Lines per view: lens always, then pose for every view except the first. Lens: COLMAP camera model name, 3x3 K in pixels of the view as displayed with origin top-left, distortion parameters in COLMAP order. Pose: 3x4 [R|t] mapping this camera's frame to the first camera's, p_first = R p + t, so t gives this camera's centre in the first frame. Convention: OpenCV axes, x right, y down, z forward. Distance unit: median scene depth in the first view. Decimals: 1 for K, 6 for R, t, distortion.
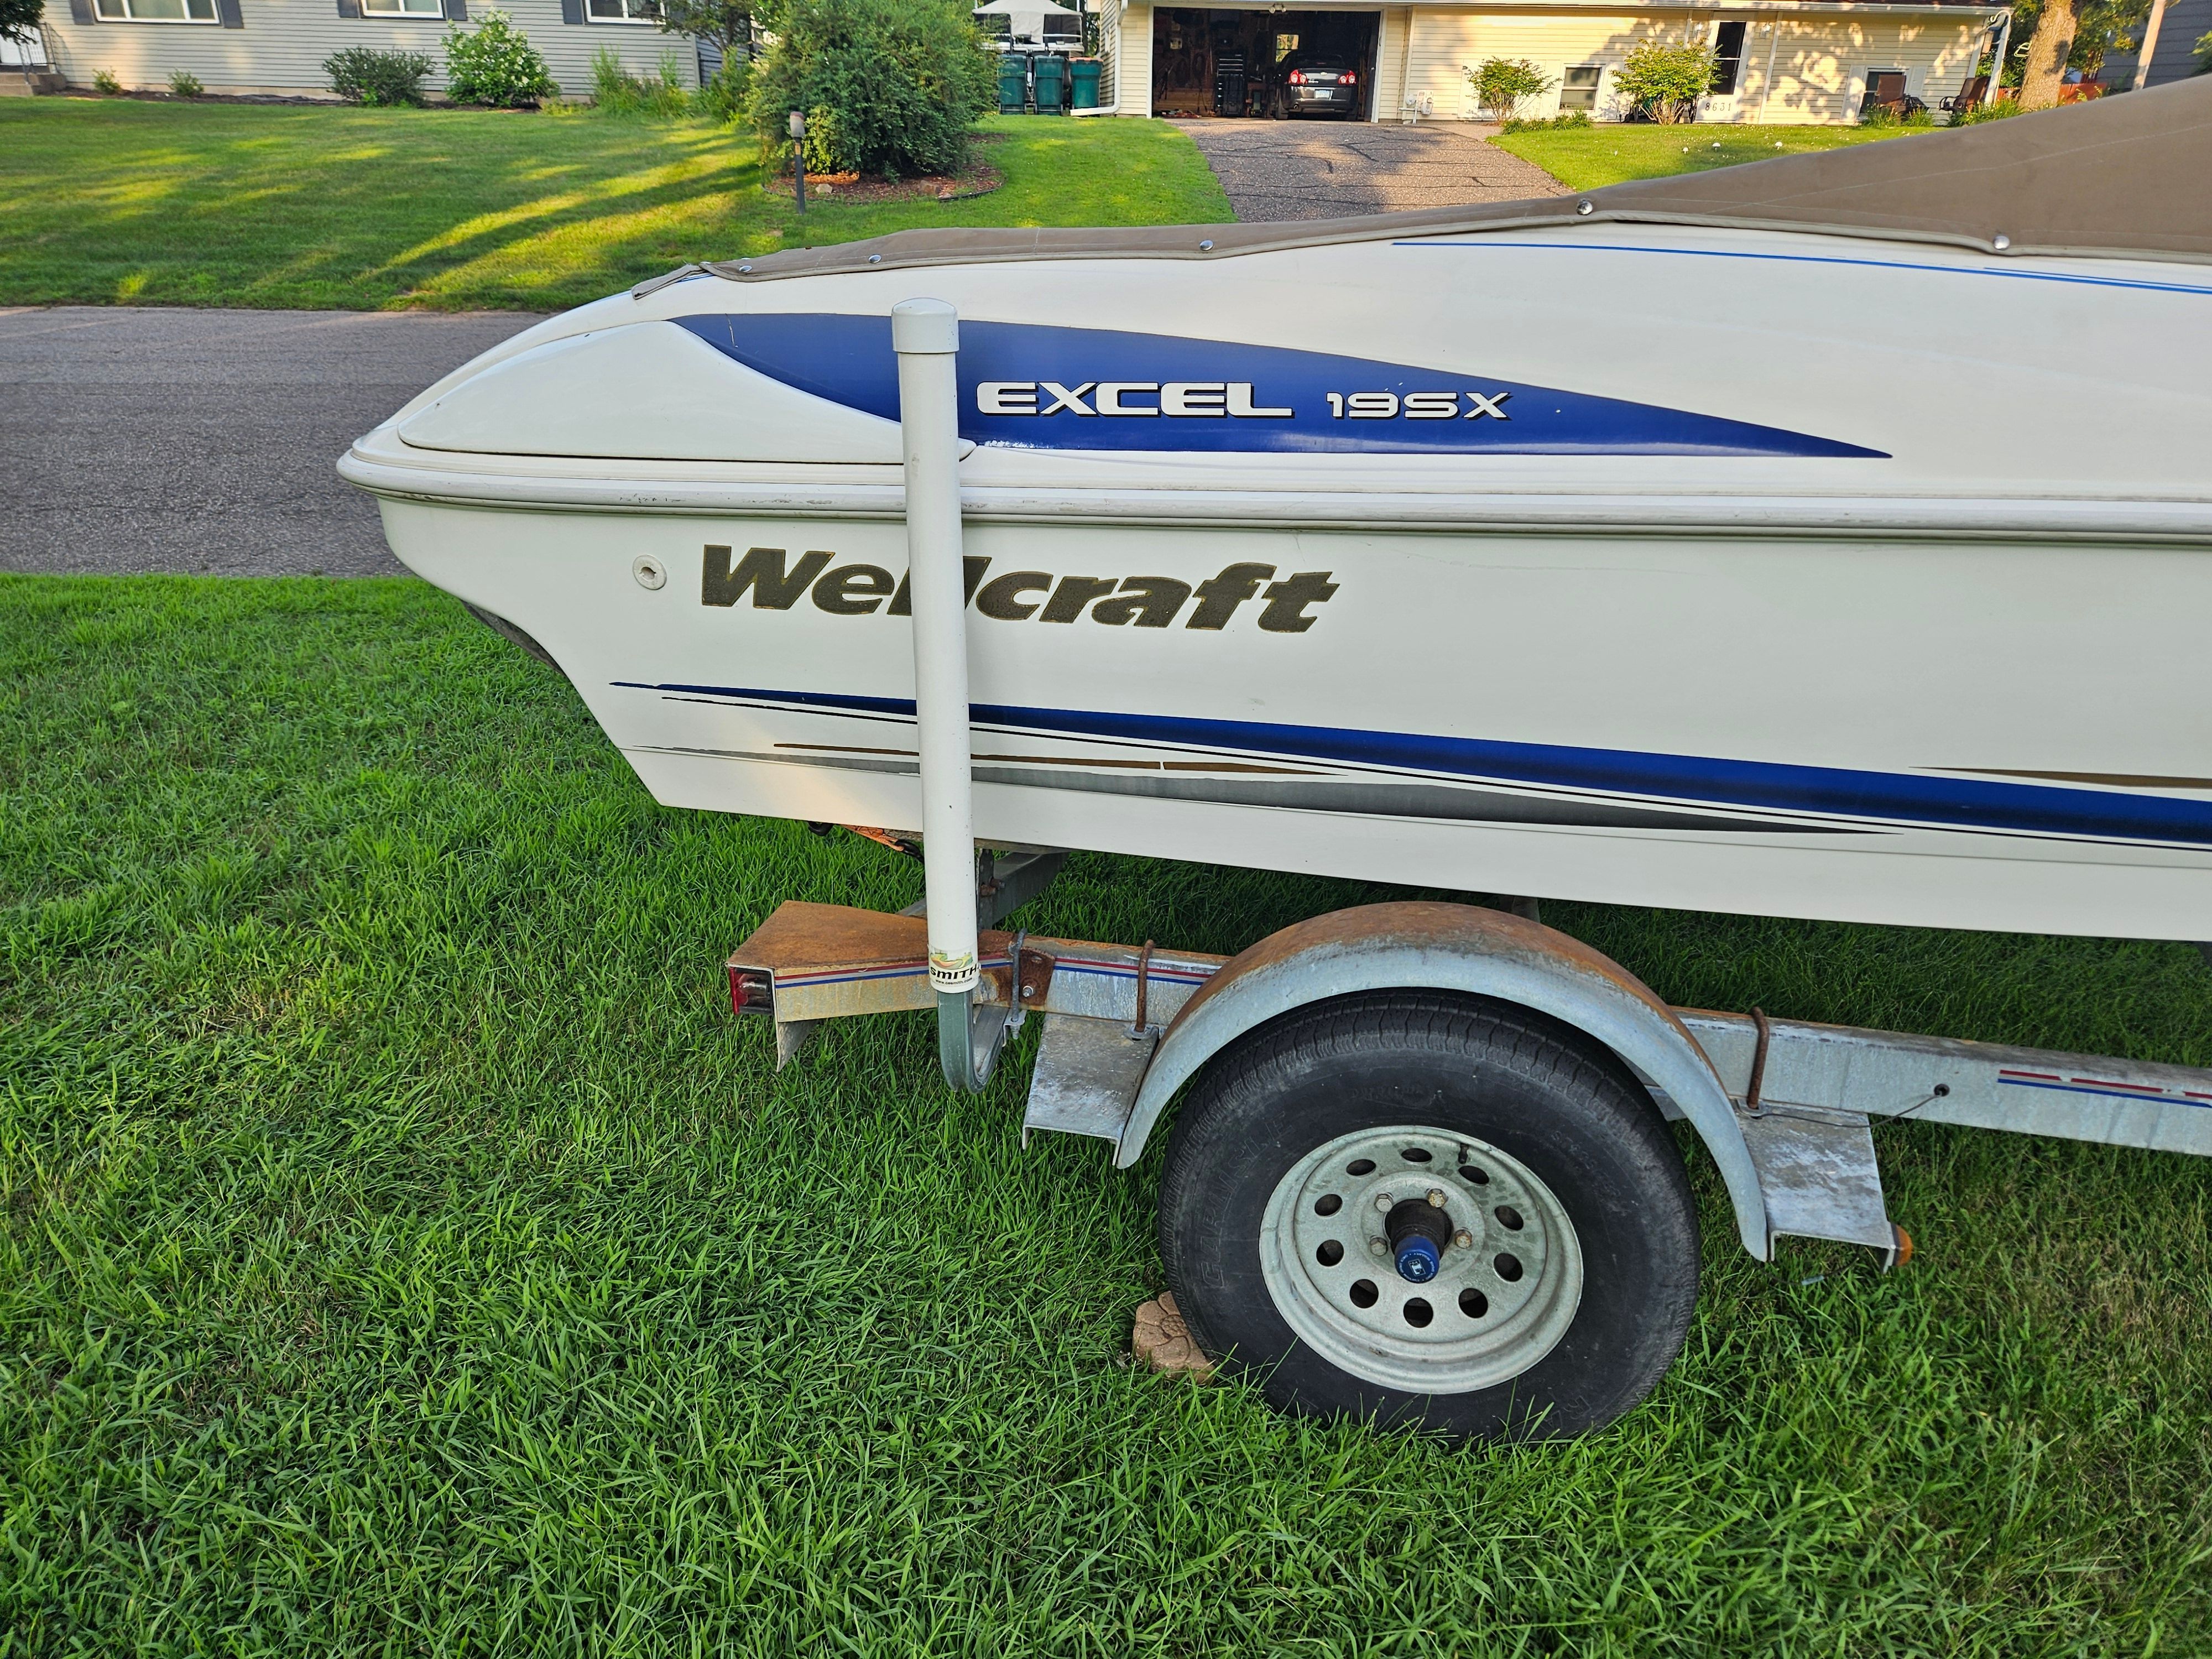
lens RADIAL K [[1492.9, 0, 1104.7], [0, 1492.9, 828.8], [0, 0, 1]] dist [0.068967, -0.060885]
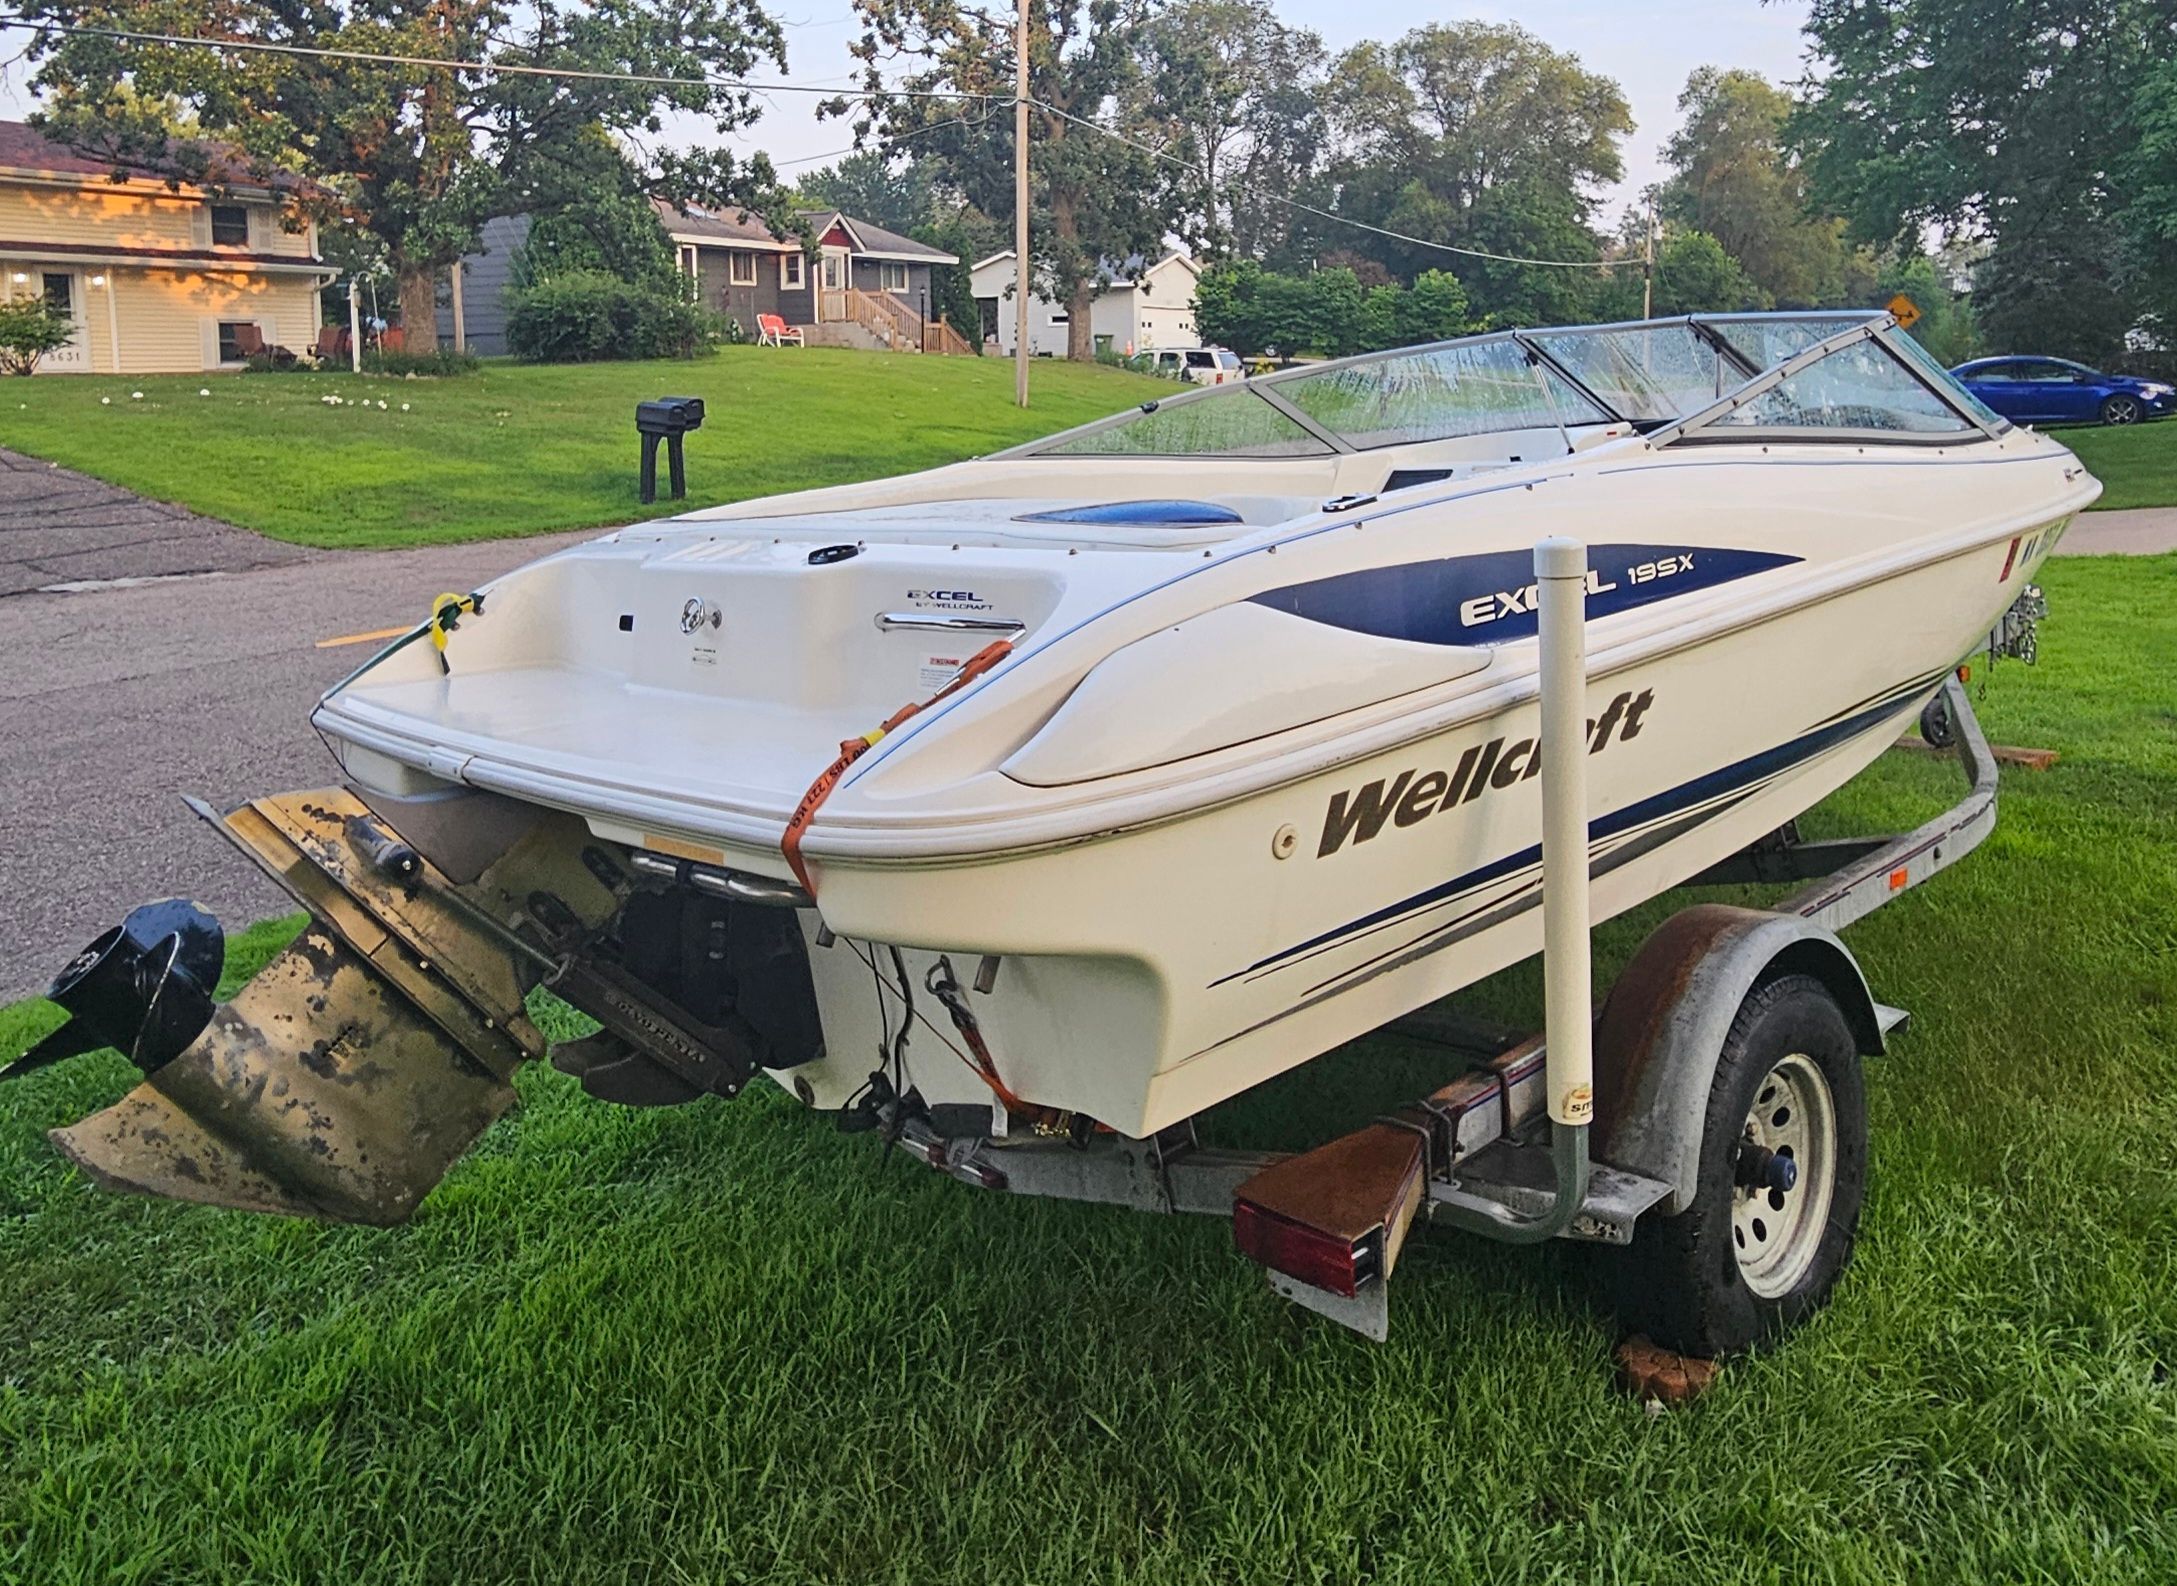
lens RADIAL K [[1681.4, 0, 1091.5], [0, 1681.4, 542.7], [0, 0, 1]] dist [0.008772, -0.004459]
pose [[0.549439, -0.110388, 0.828210, -1.299343], [0.371564, 0.920108, -0.123861, -0.268465], [-0.748369, 0.375787, 0.546560, 0.432435]]
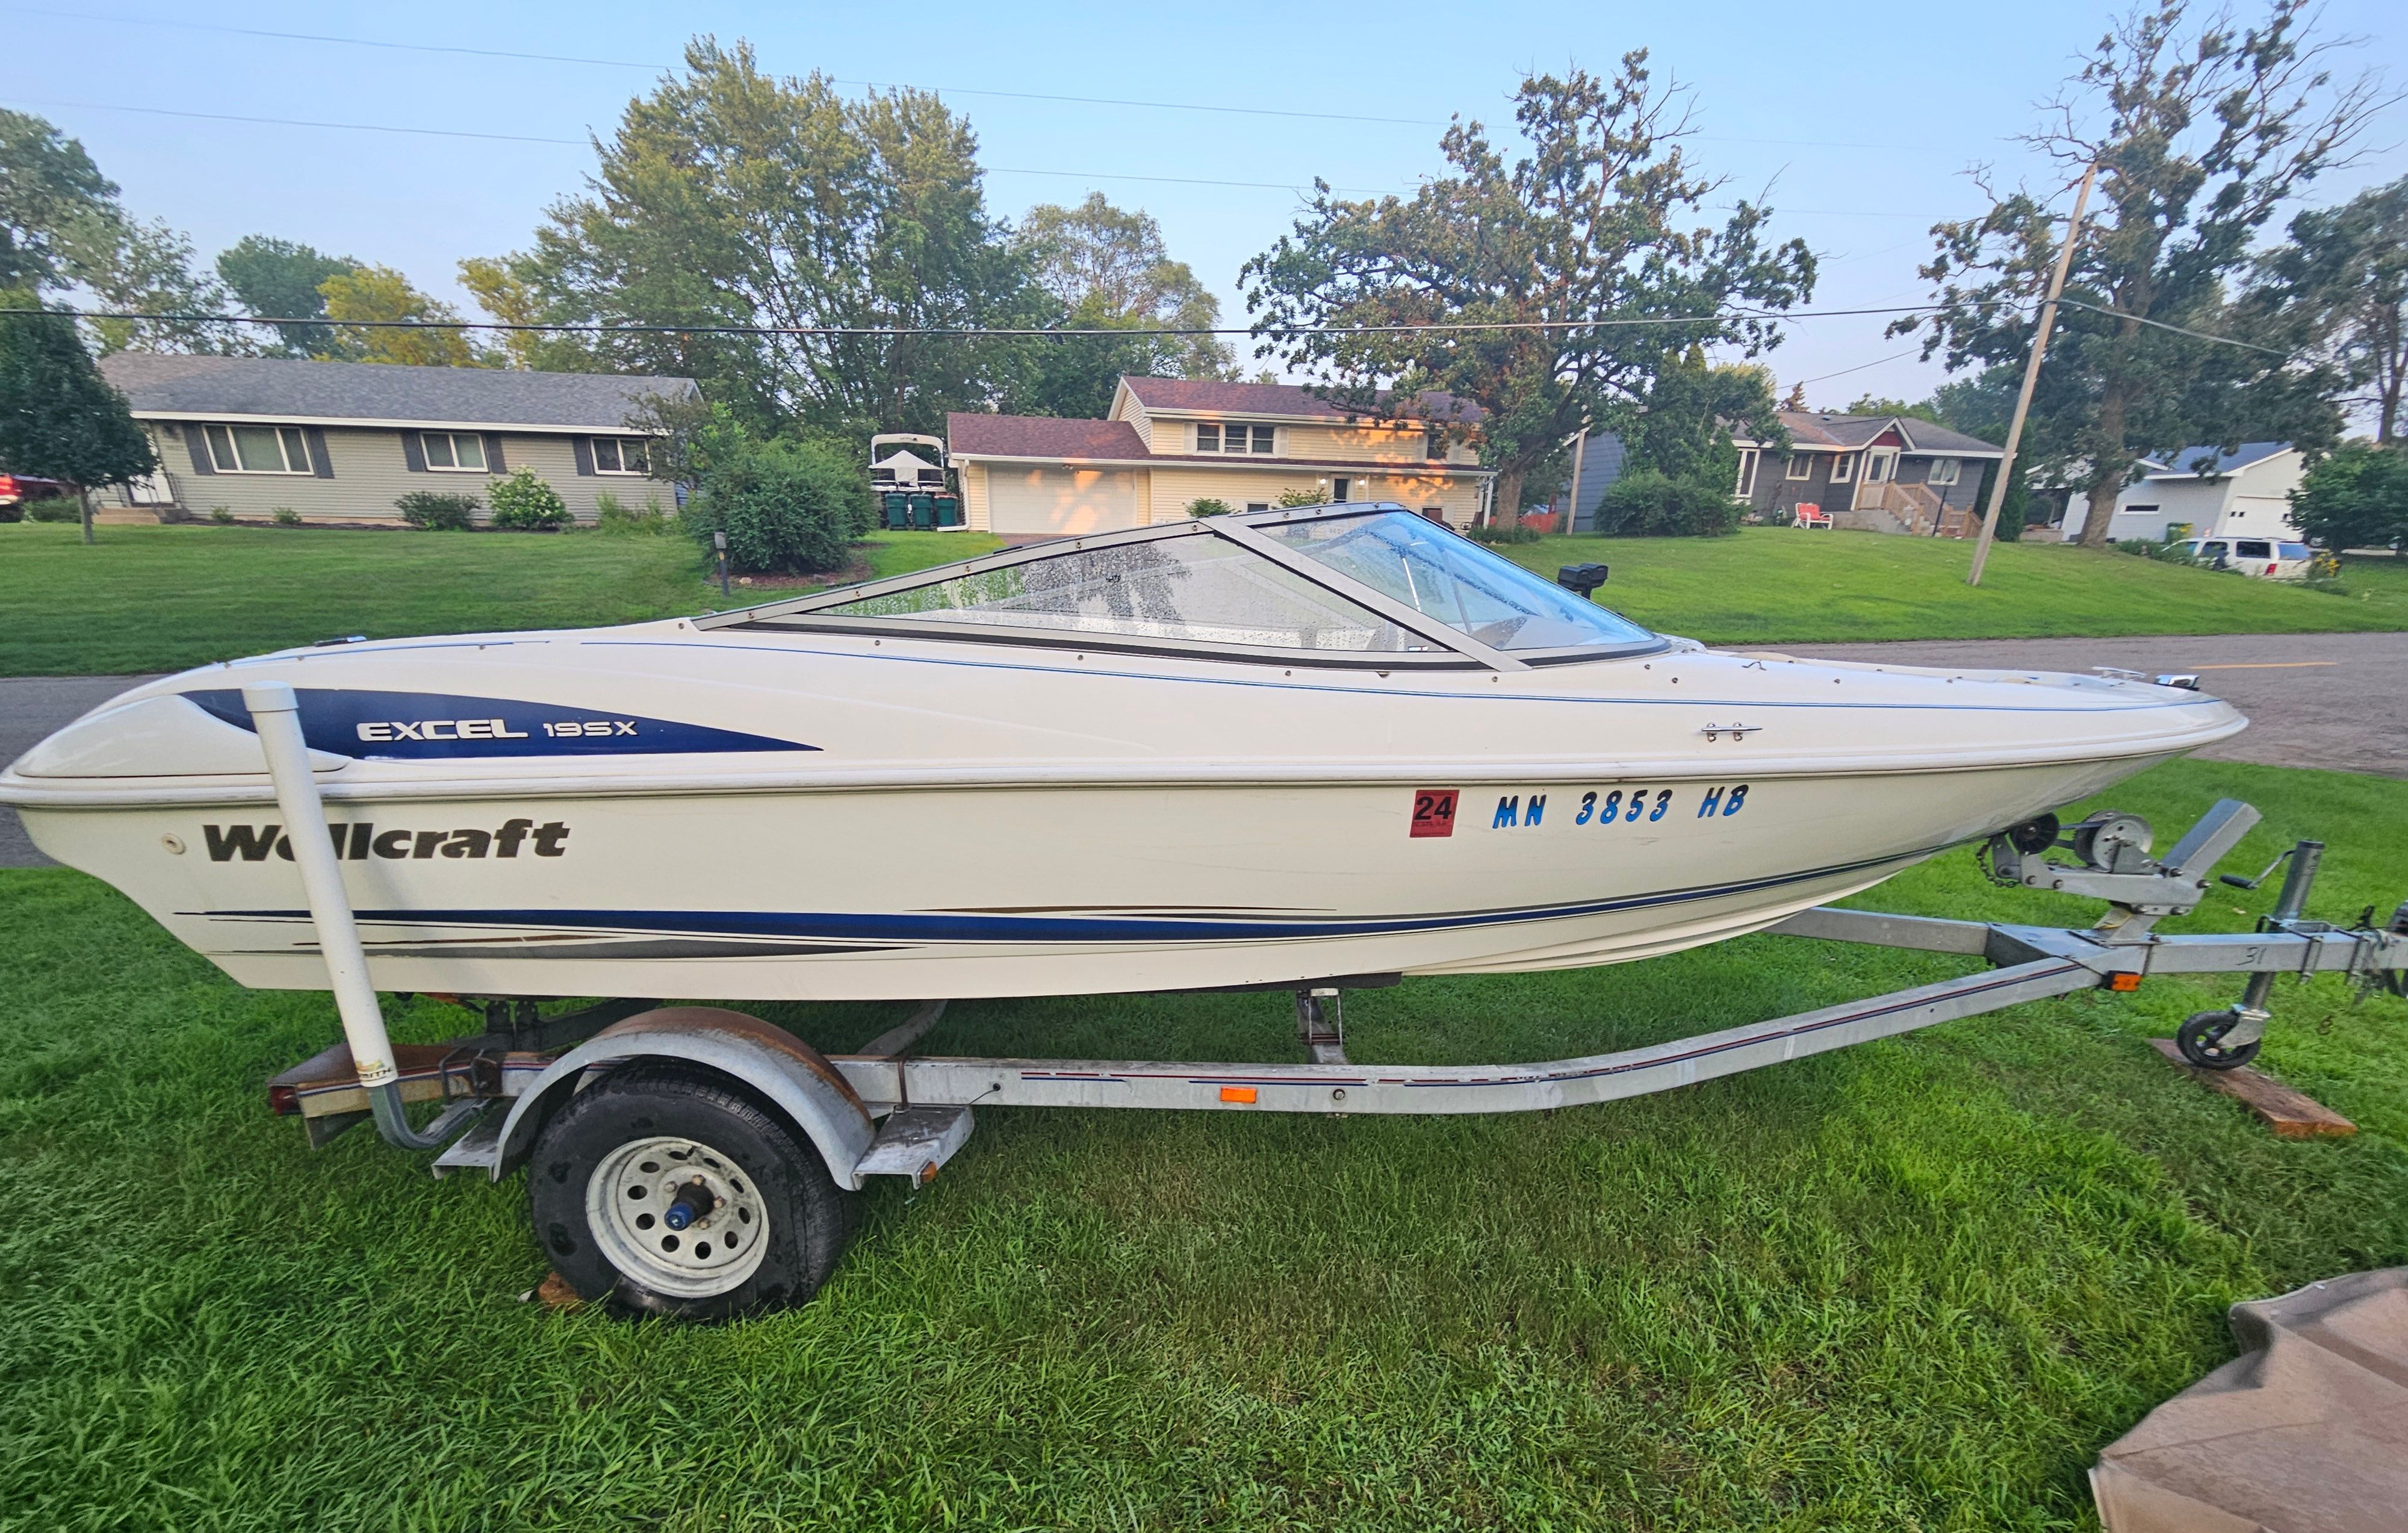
lens RADIAL K [[1009.7, 0, 1203.8], [0, 1009.7, 897.7], [0, 0, 1]] dist [-0.003915, -0.001095]
pose [[0.983104, -0.064953, 0.171139, 0.618628], [0.079875, 0.993443, -0.081794, 0.067640], [-0.164704, 0.094082, 0.981846, -0.253623]]
